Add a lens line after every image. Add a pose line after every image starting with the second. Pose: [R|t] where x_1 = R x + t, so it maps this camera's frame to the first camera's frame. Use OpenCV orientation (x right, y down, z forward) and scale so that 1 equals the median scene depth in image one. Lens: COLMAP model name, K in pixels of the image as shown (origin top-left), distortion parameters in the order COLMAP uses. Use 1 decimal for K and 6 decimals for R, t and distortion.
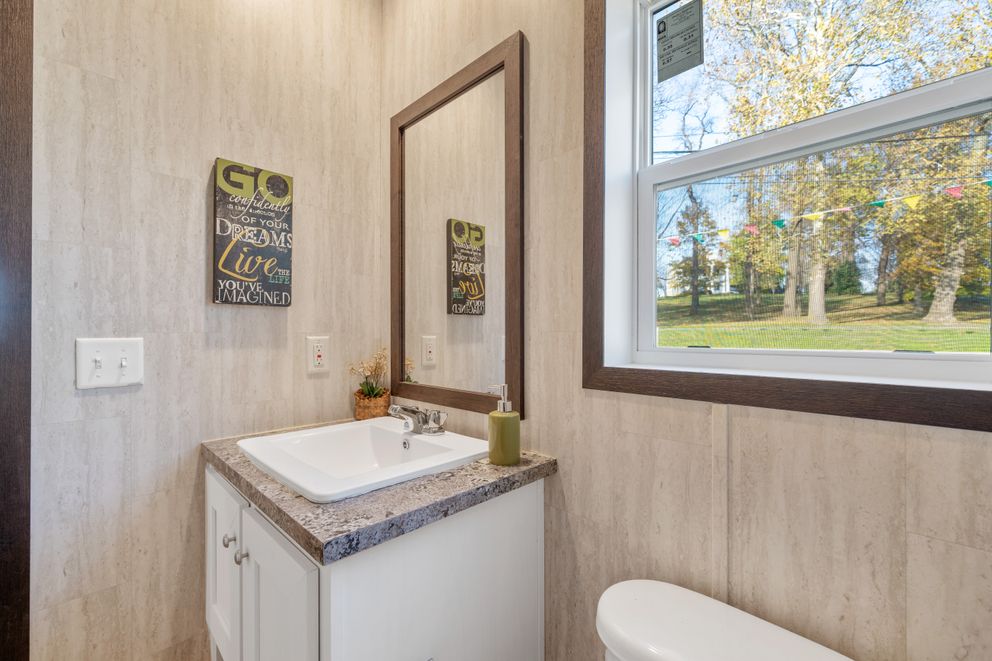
lens RADIAL K [[413.7, 0, 492.6], [0, 413.7, 333.3], [0, 0, 1]] dist [-0.001751, -0.000112]
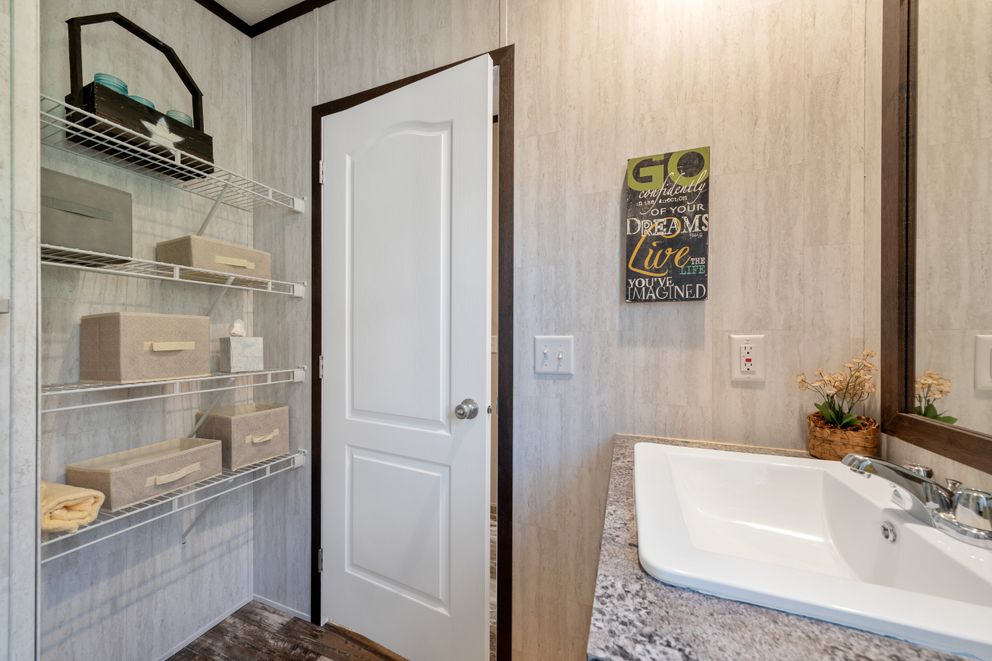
lens RADIAL K [[359.8, 0, 488.9], [0, 359.8, 337.3], [0, 0, 1]] dist [0.000097, 0.000017]
pose [[0.389587, 0.006374, -0.920968, 0.021056], [0.003474, 0.999959, 0.008390, 0.004944], [0.920983, -0.006468, 0.389548, 0.323918]]
